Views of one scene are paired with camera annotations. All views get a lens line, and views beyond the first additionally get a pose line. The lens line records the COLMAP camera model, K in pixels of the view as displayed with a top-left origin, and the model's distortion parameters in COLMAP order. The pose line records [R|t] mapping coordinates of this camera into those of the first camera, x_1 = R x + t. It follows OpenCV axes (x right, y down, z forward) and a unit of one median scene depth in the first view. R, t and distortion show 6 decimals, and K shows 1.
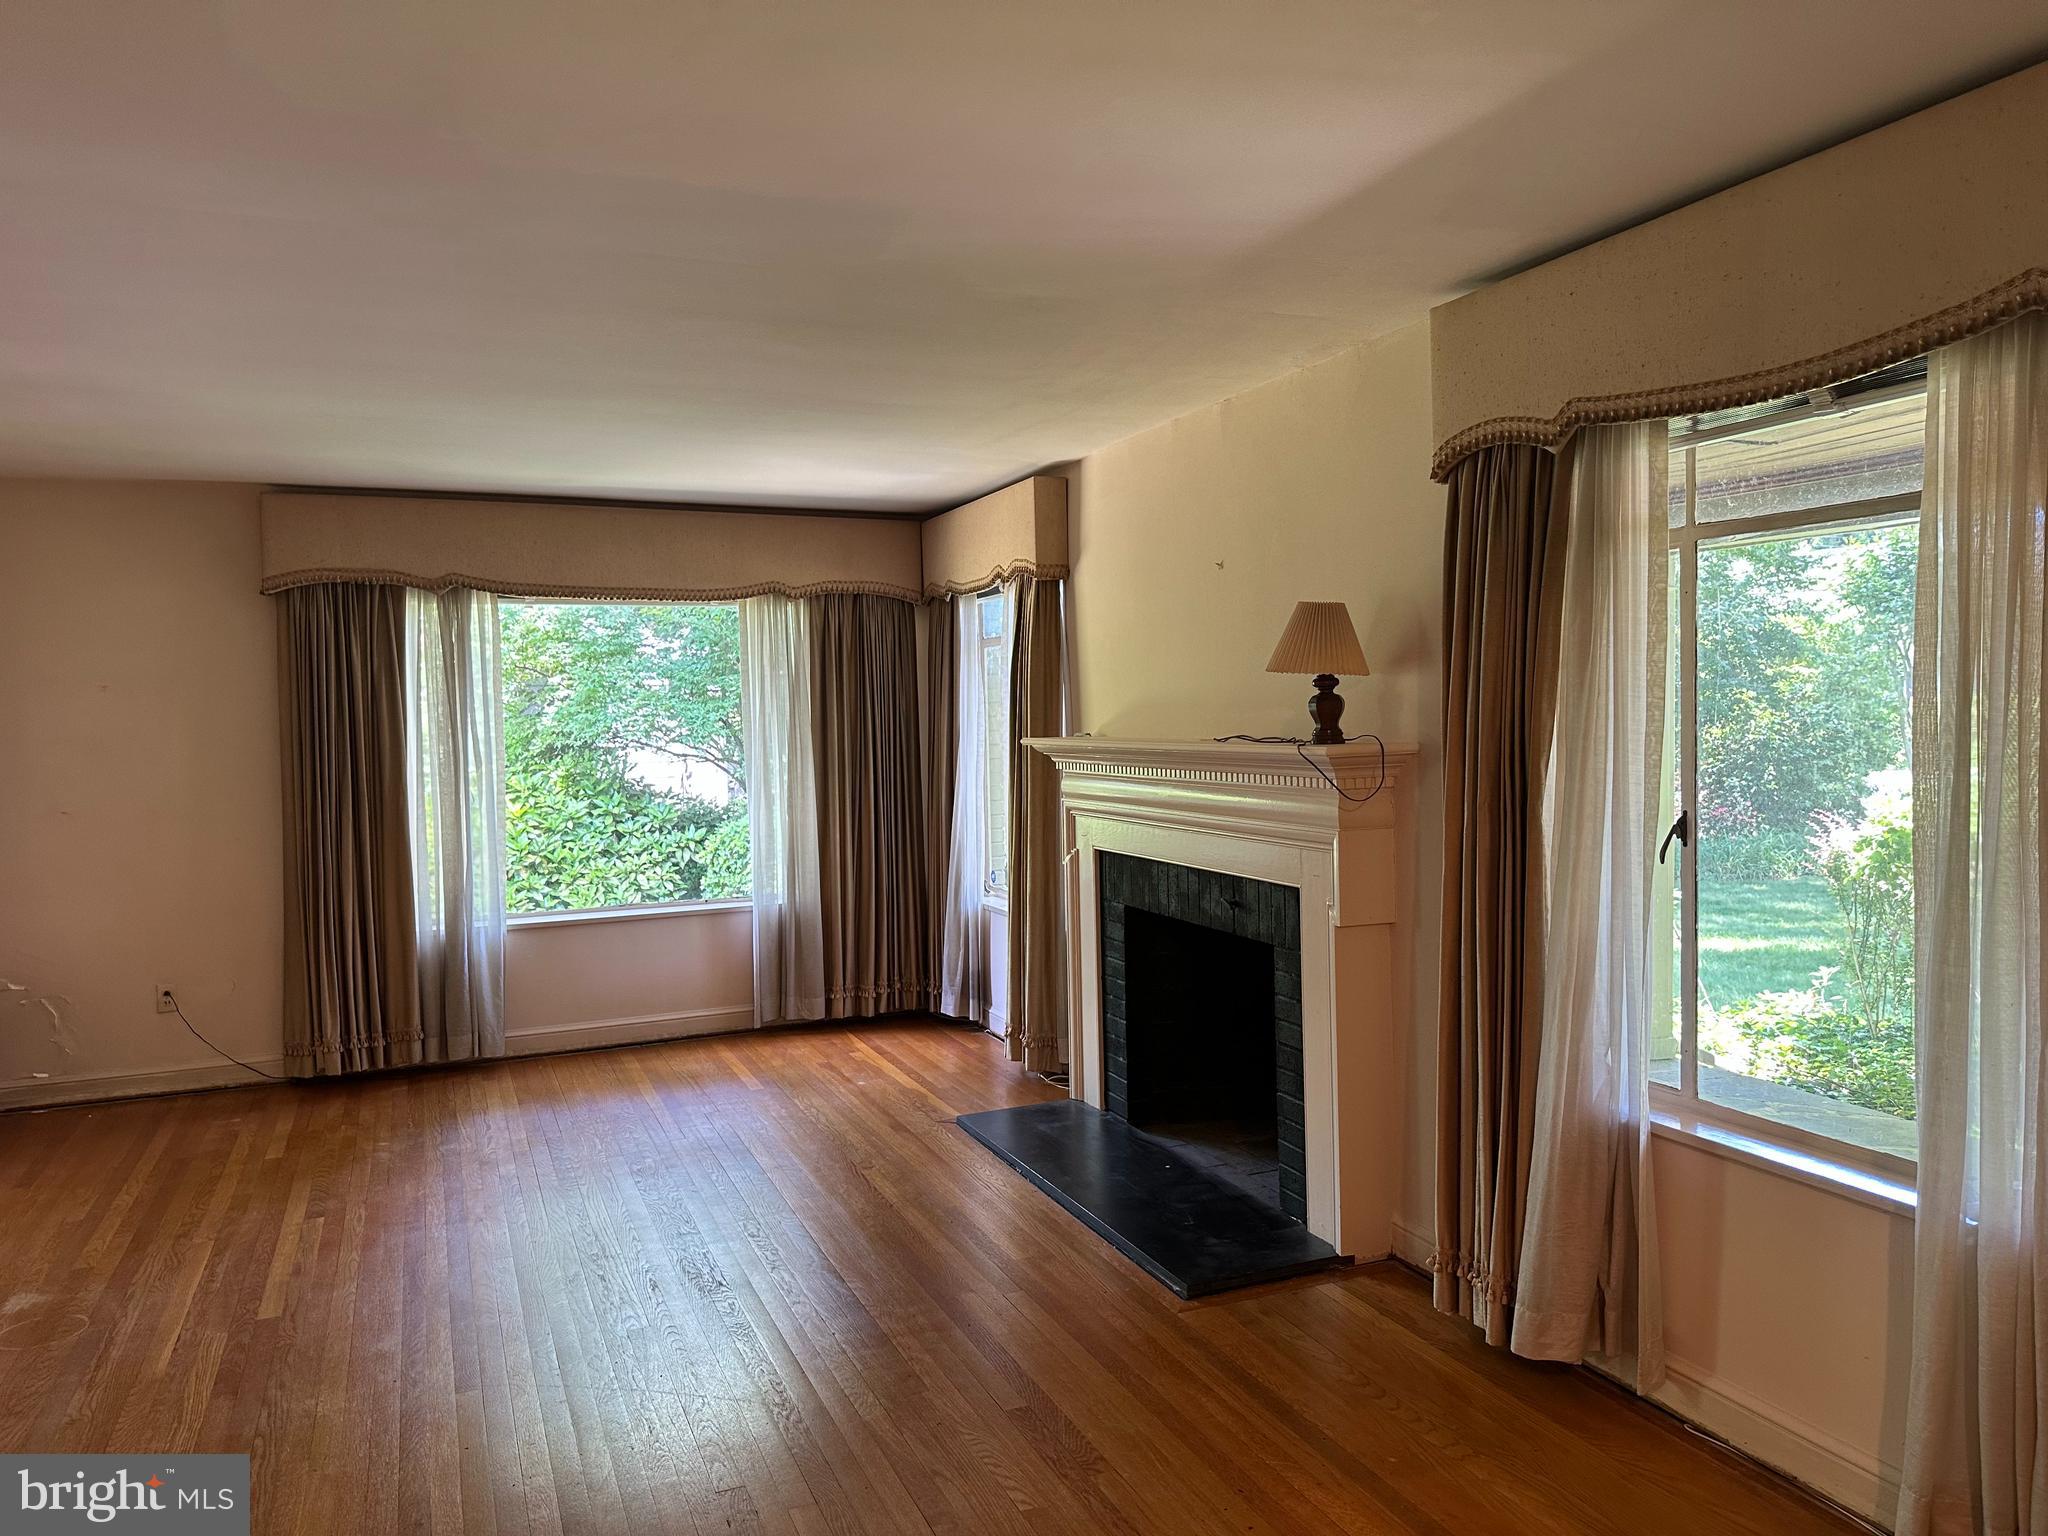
lens RADIAL K [[1453.5, 0, 1030.2], [0, 1453.5, 757.3], [0, 0, 1]] dist [0.067742, -0.064022]
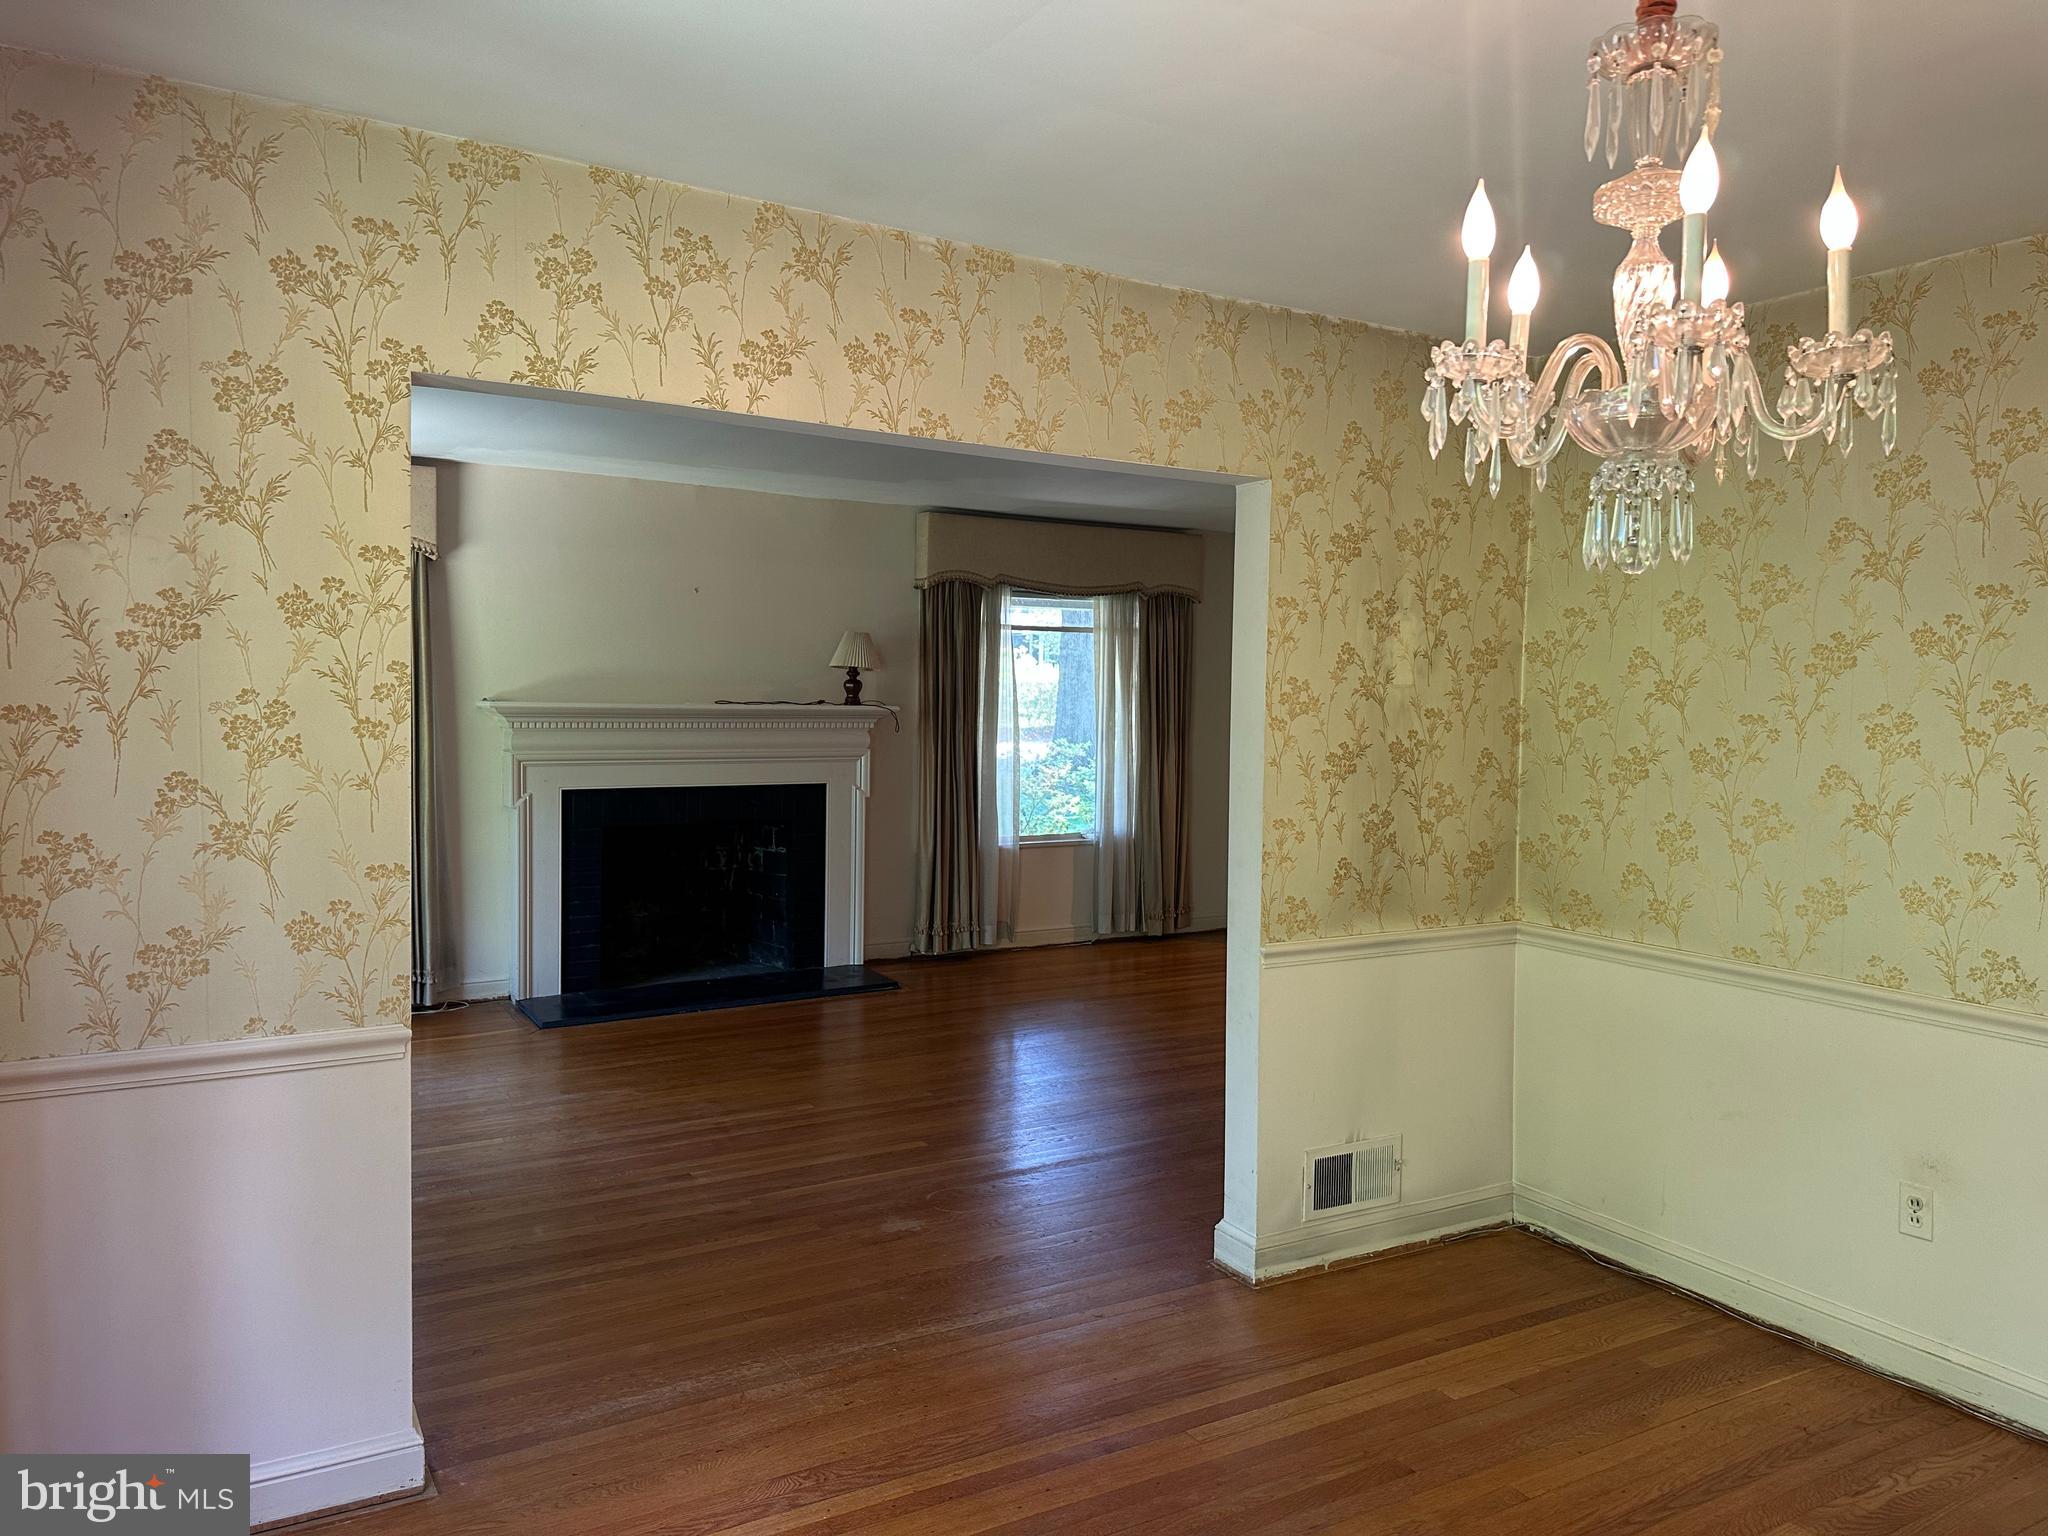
lens RADIAL K [[1453.5, 0, 1024.8], [0, 1453.5, 760.7], [0, 0, 1]] dist [0.067742, -0.064022]
pose [[-0.178127, -0.038081, 0.983270, -1.095788], [0.005537, 0.999196, 0.039700, -0.006729], [-0.983992, 0.012516, -0.177773, 0.695778]]
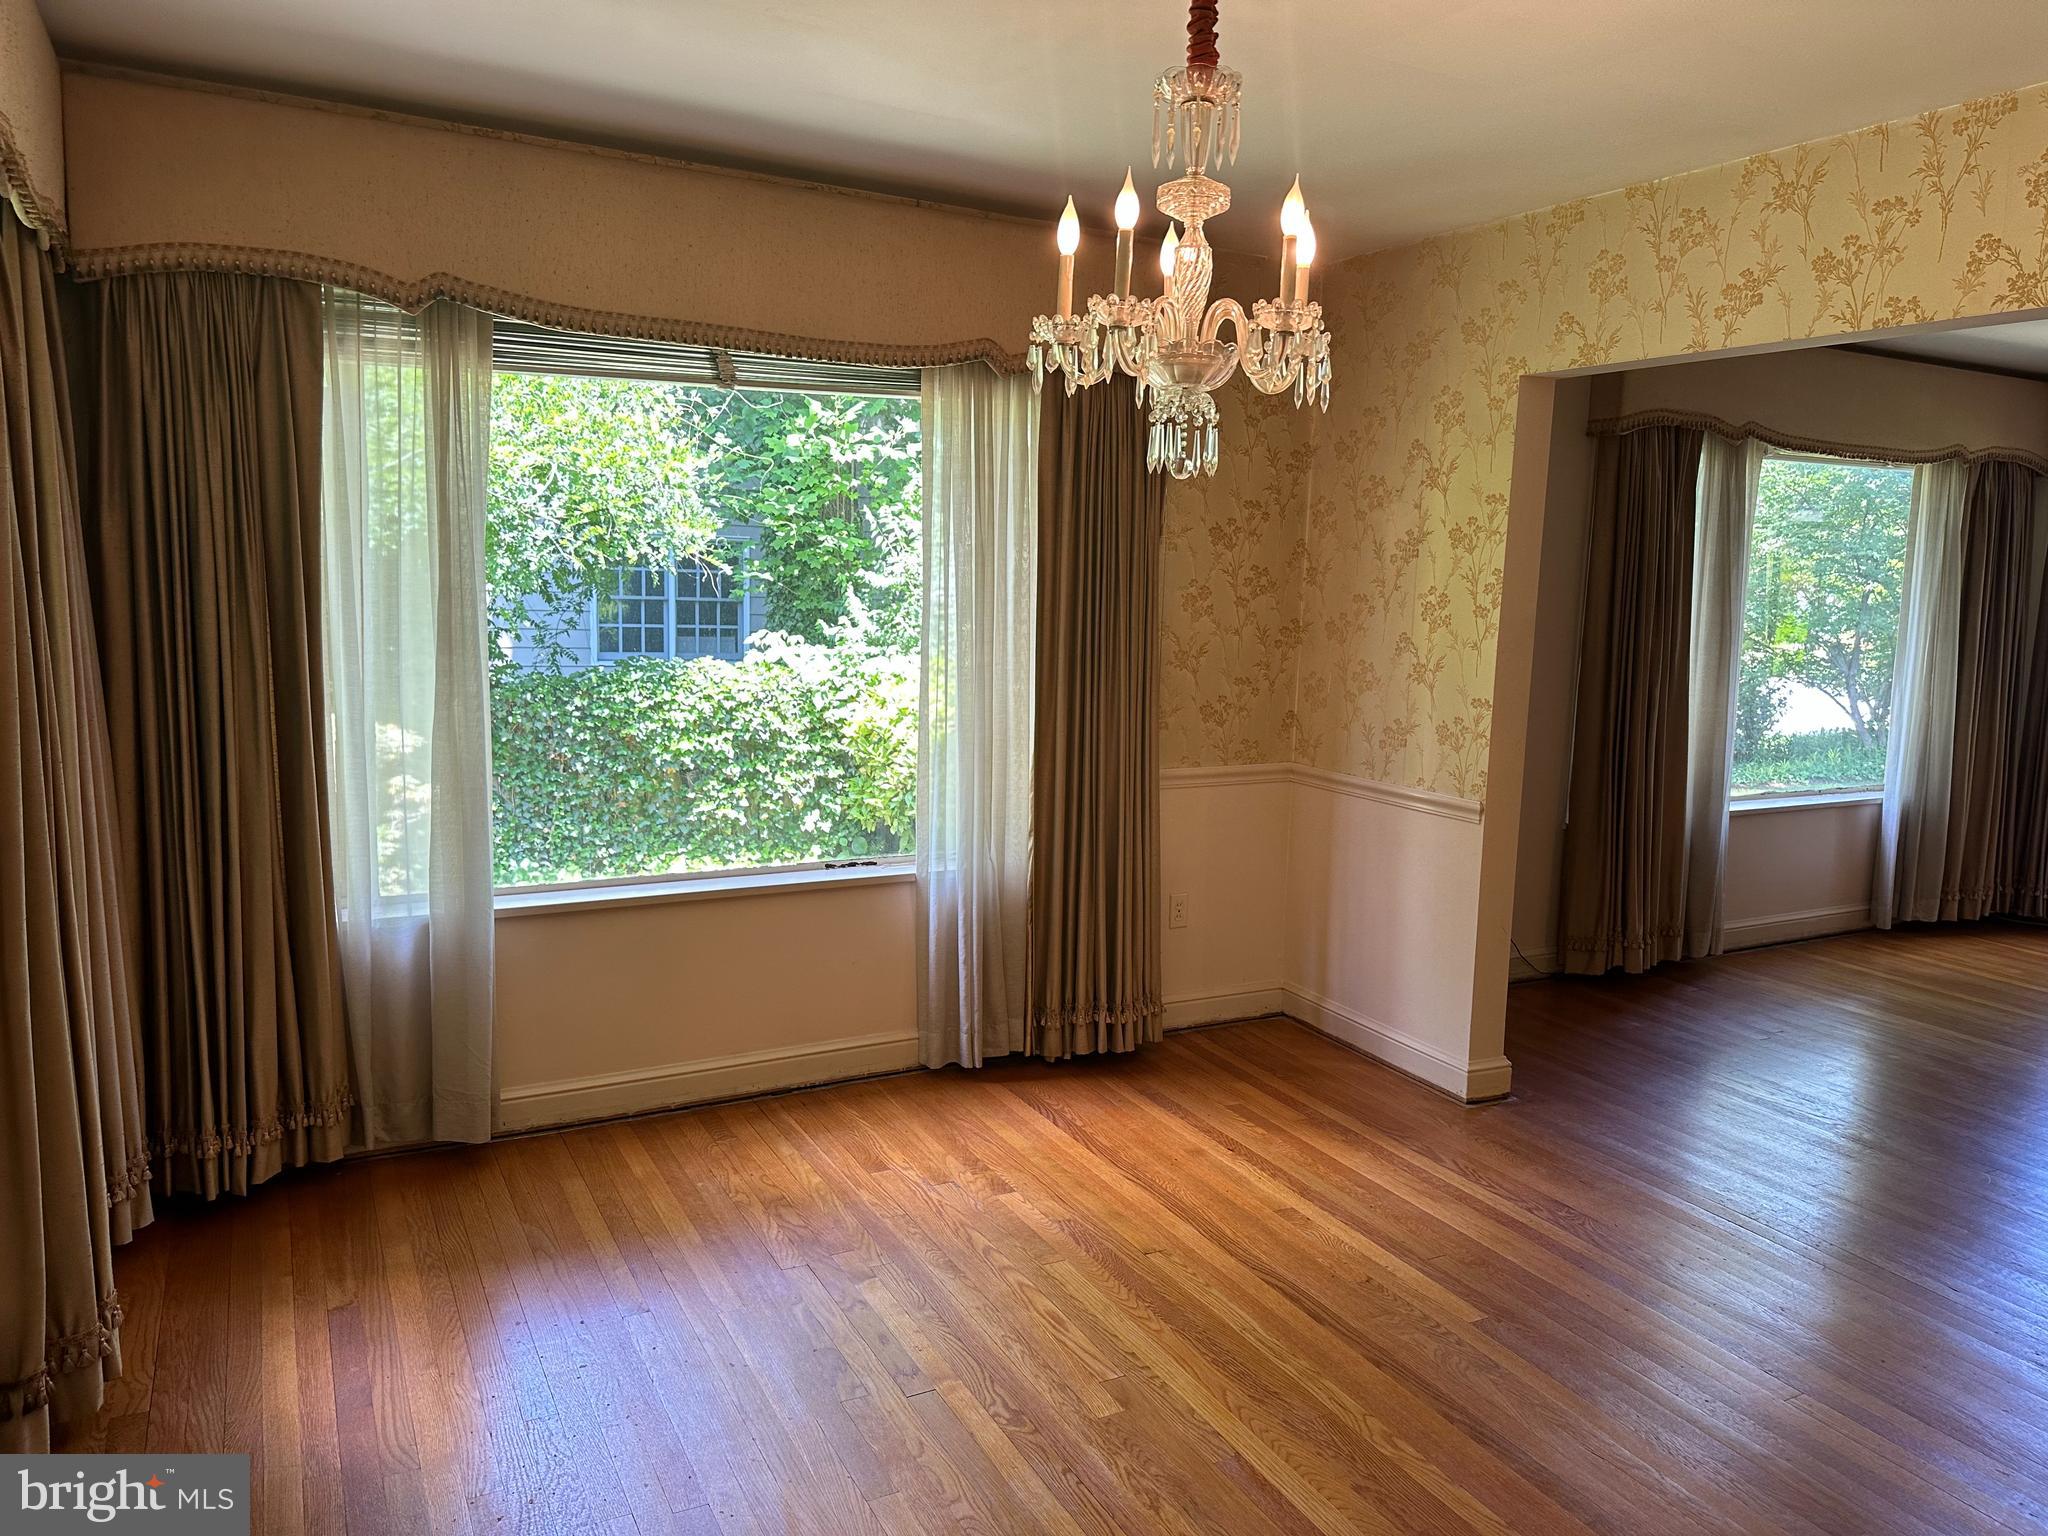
lens RADIAL K [[1453.5, 0, 1017.7], [0, 1453.5, 769.2], [0, 0, 1]] dist [0.067742, -0.064022]
pose [[0.990614, 0.033819, 0.132436, -0.939031], [-0.048172, 0.993122, 0.106718, 0.010383], [-0.127916, -0.112096, 0.985430, 0.161357]]
